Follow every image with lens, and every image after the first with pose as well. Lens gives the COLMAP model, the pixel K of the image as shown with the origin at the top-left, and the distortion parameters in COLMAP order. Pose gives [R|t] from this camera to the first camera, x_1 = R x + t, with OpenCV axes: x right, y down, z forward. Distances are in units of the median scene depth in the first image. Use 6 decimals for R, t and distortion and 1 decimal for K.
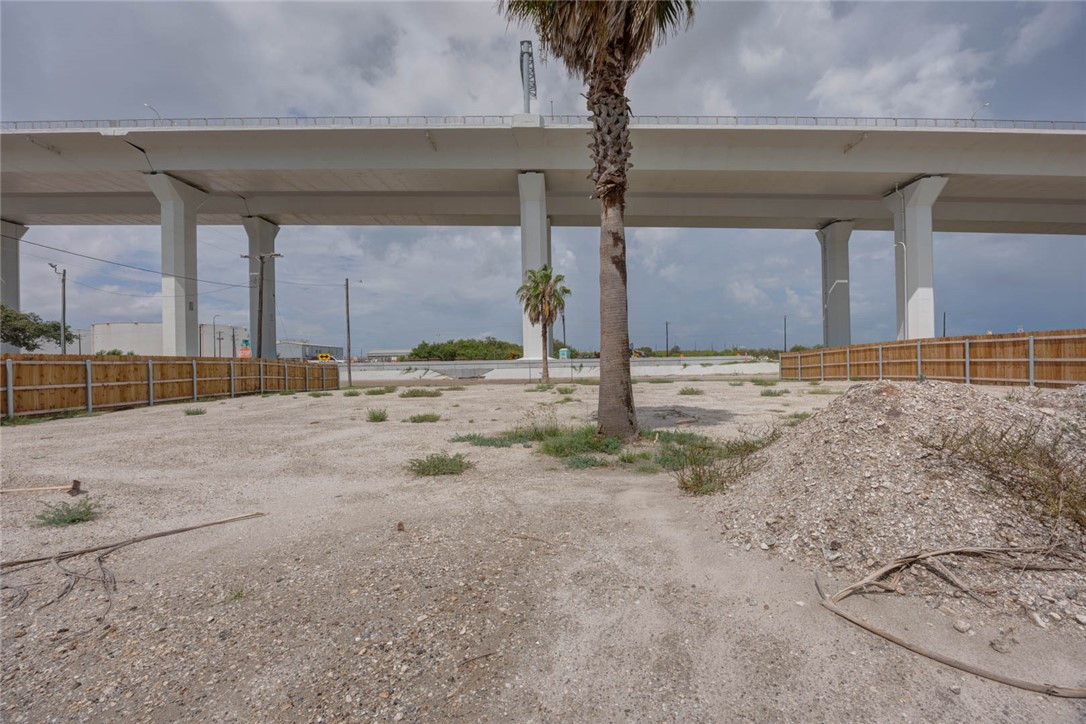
lens RADIAL K [[472.1, 0, 549.6], [0, 472.1, 360.4], [0, 0, 1]] dist [-0.014782, 0.000854]
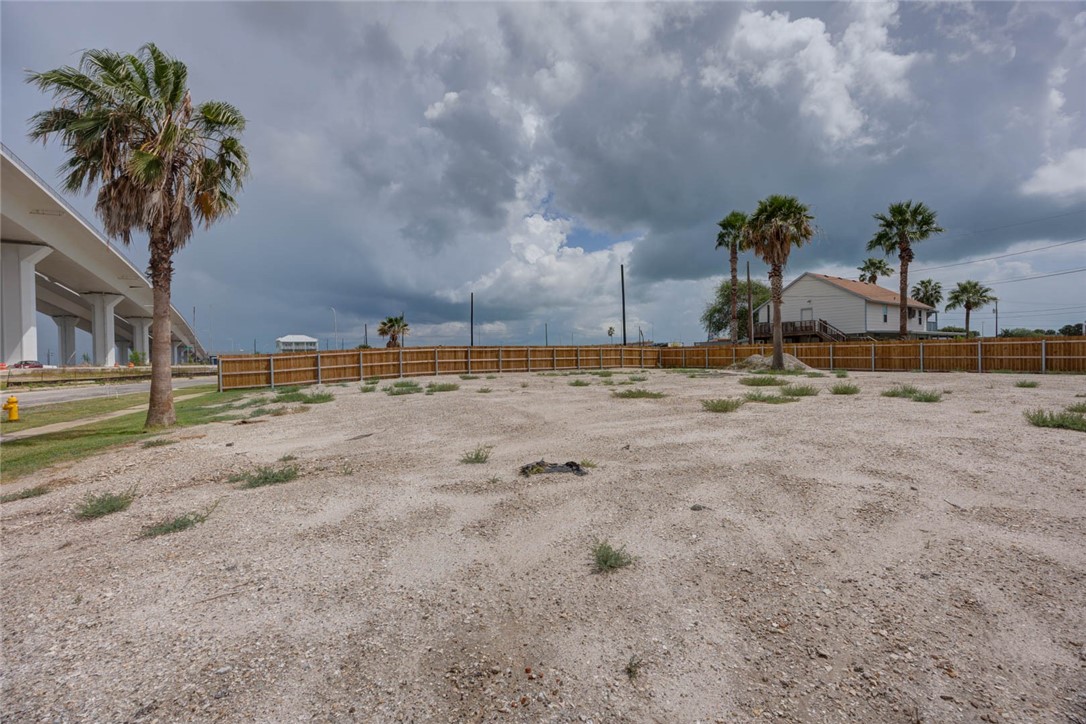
lens RADIAL K [[472.1, 0, 549.6], [0, 472.1, 360.4], [0, 0, 1]] dist [-0.014782, 0.000854]
pose [[-0.519987, 0.022820, 0.853869, -0.221439], [0.026760, 0.999588, -0.010419, 0.007629], [-0.853755, 0.017432, -0.520383, 0.487249]]
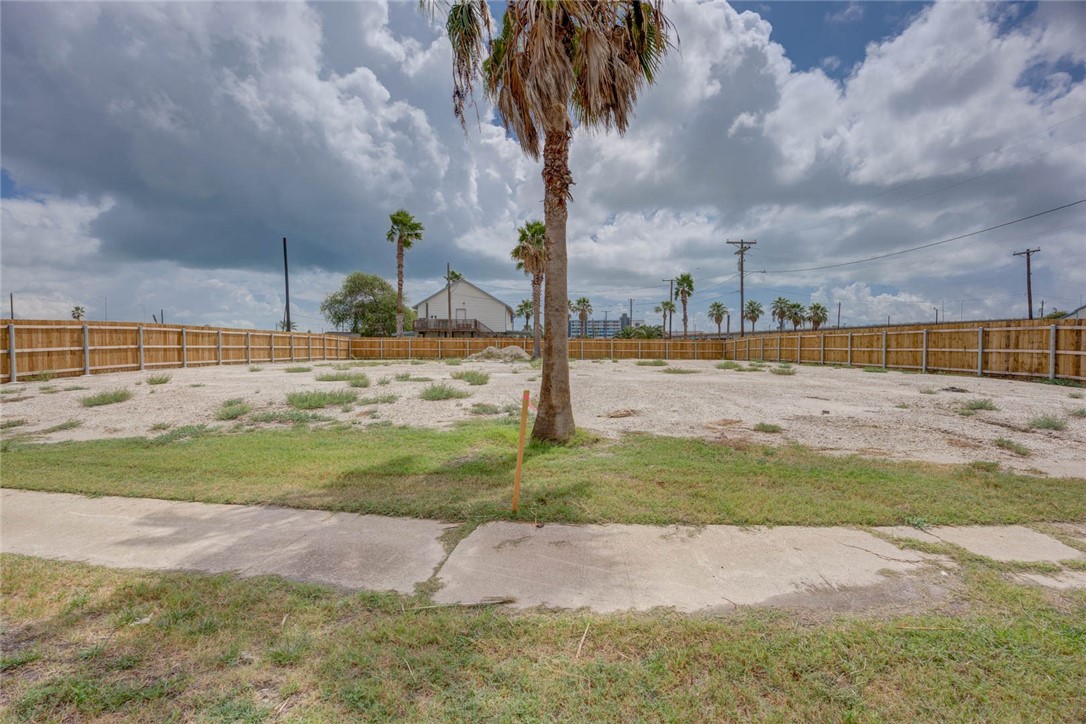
lens RADIAL K [[472.1, 0, 549.6], [0, 472.1, 360.4], [0, 0, 1]] dist [-0.014782, 0.000854]
pose [[-0.999486, 0.021079, 0.024155, -0.006597], [0.021668, 0.999468, 0.024391, 0.007182], [-0.023628, 0.024902, -0.999411, 0.624311]]
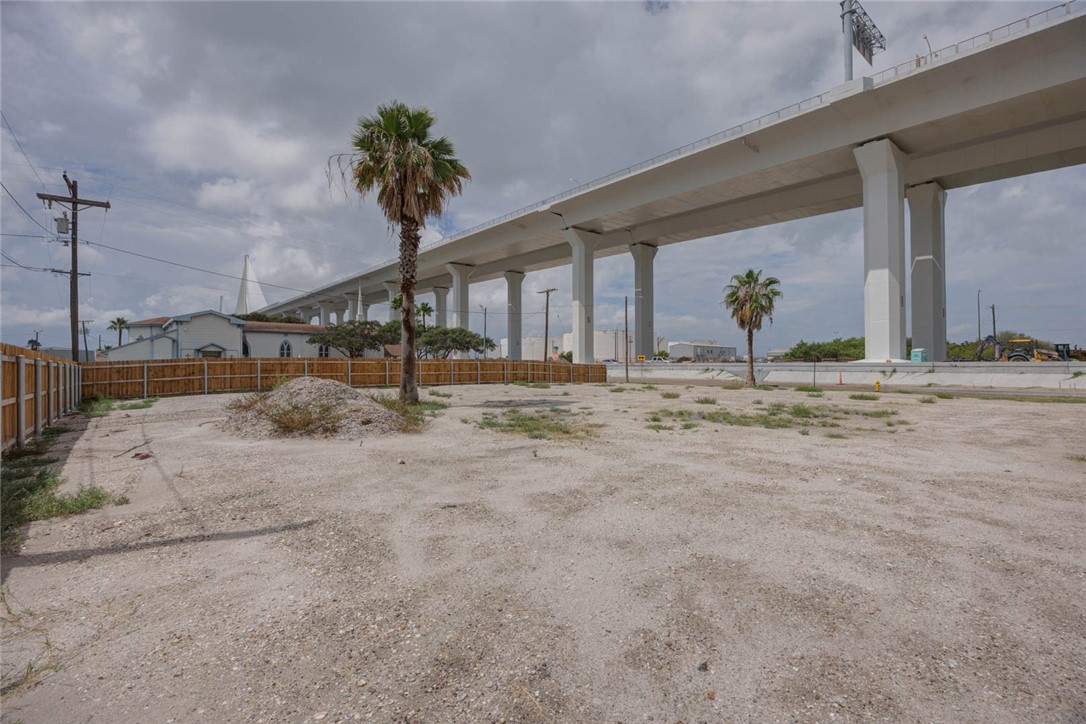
lens RADIAL K [[472.1, 0, 549.6], [0, 472.1, 360.4], [0, 0, 1]] dist [-0.014782, 0.000854]
pose [[0.654436, 0.010125, -0.756049, 0.244304], [-0.008348, 0.999946, 0.006165, -0.005586], [0.756071, 0.002277, 0.654486, 0.010295]]
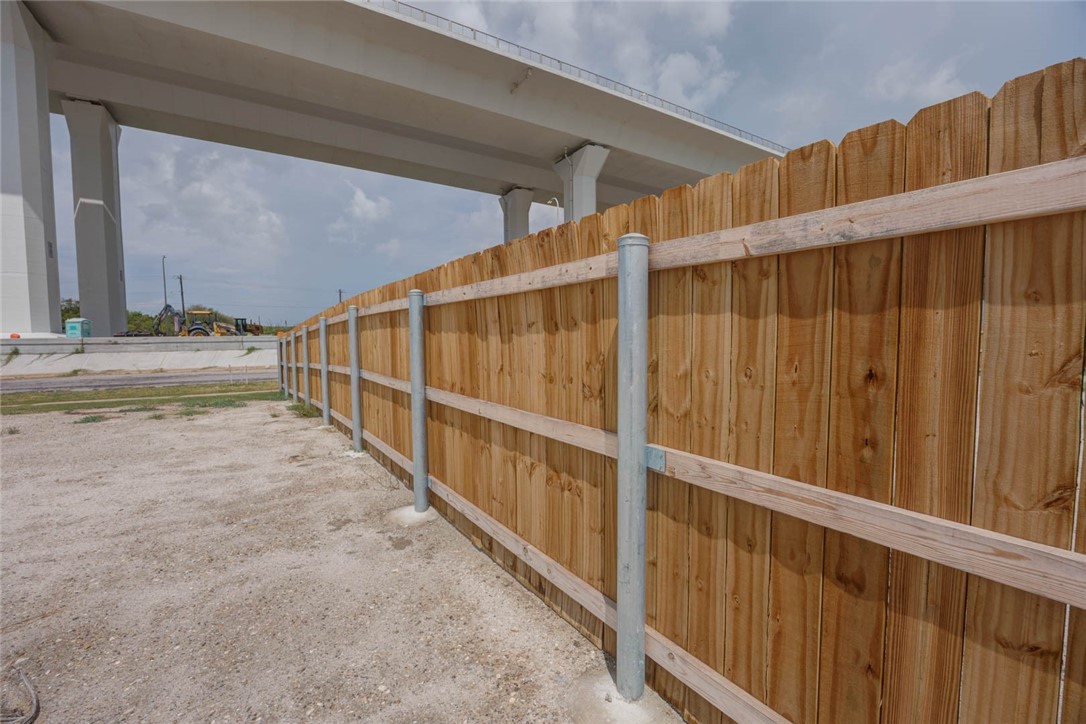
lens RADIAL K [[472.1, 0, 549.6], [0, 472.1, 360.4], [0, 0, 1]] dist [-0.014782, 0.000854]
pose [[0.851210, -0.018067, 0.524515, 0.246732], [-0.008732, 0.998781, 0.048574, -0.007410], [-0.524753, -0.045927, 0.850015, 0.235095]]
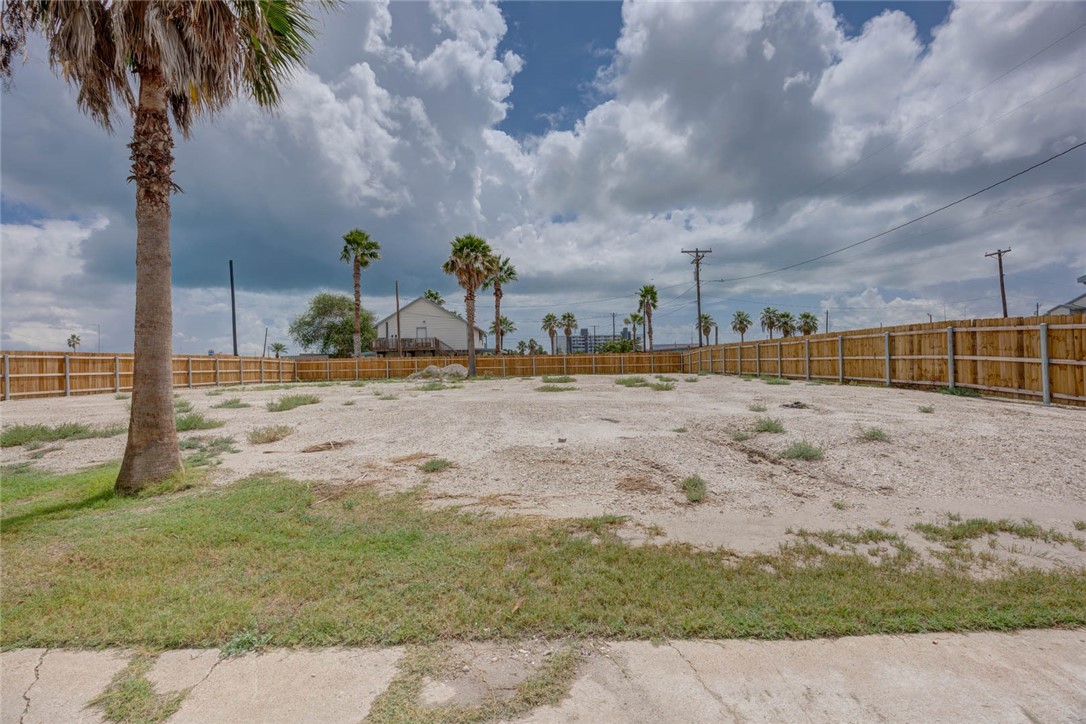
lens RADIAL K [[472.1, 0, 549.6], [0, 472.1, 360.4], [0, 0, 1]] dist [-0.014782, 0.000854]
pose [[-0.998142, 0.047269, 0.038453, -0.079986], [0.046899, 0.998845, -0.010476, 0.009115], [-0.038903, -0.008654, -0.999206, 0.600805]]
